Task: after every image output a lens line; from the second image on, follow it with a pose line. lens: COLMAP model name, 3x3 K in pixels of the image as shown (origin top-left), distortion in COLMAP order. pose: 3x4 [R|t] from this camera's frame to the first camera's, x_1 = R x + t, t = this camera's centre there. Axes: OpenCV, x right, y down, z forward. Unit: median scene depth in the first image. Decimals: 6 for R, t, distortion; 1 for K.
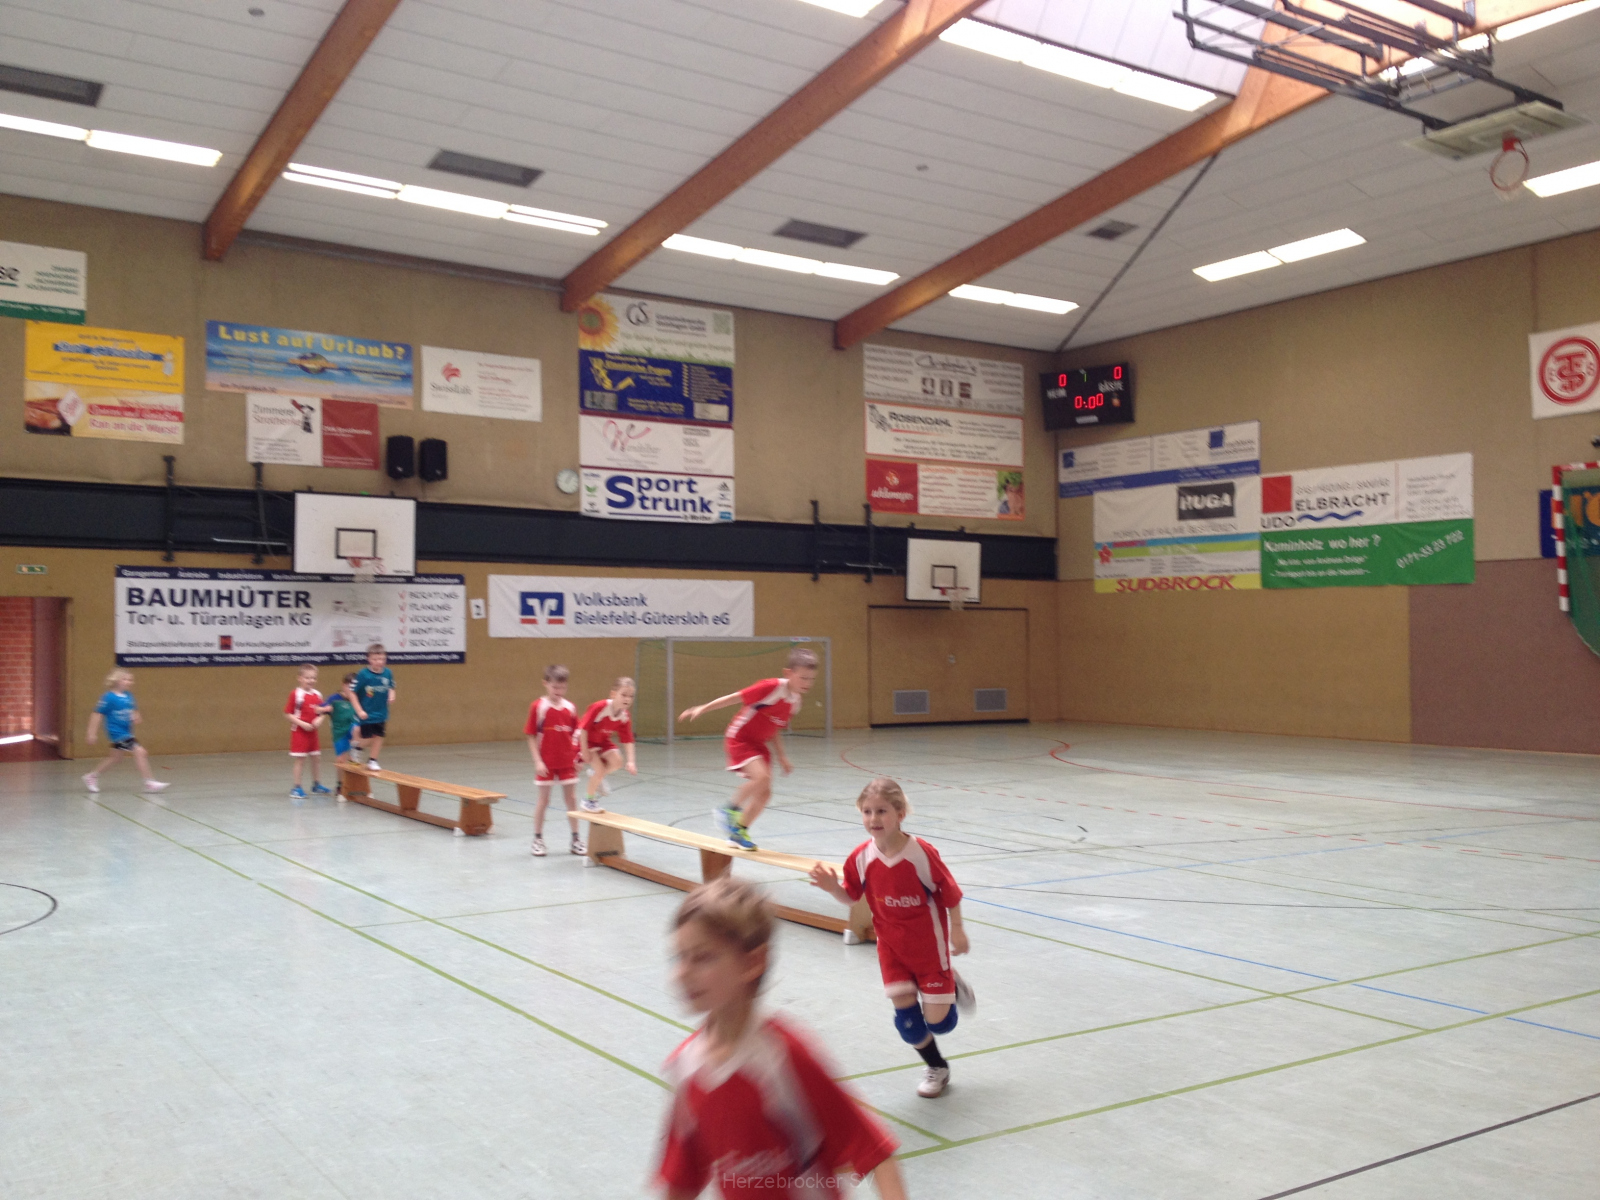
lens RADIAL K [[1552.0, 0, 806.7], [0, 1552.0, 592.5], [0, 0, 1]] dist [0.039922, 0.000000]
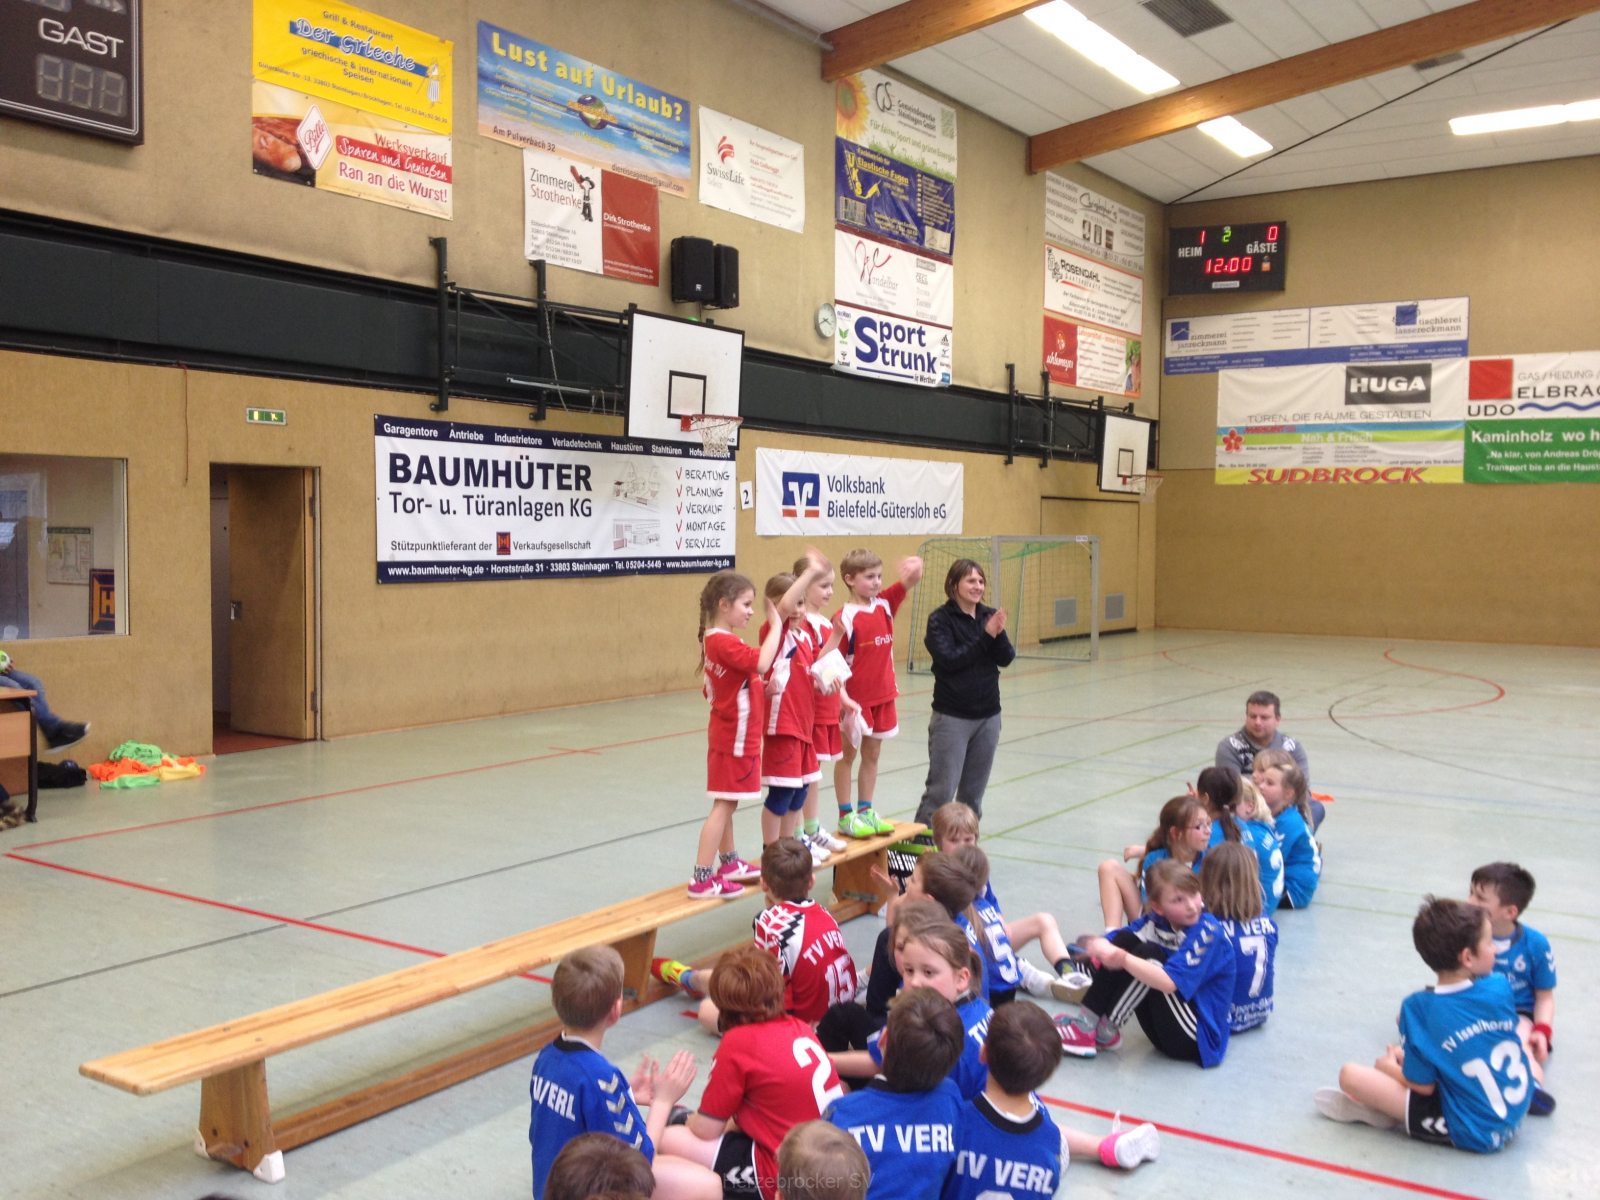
lens RADIAL K [[1552.0, 0, 799.4], [0, 1552.0, 599.3], [0, 0, 1]] dist [0.039922, 0.000000]
pose [[0.919353, -0.012242, 0.393242, -0.452866], [-0.018499, 0.997065, 0.074287, 0.004770], [-0.392998, -0.075571, 0.916429, 0.327490]]
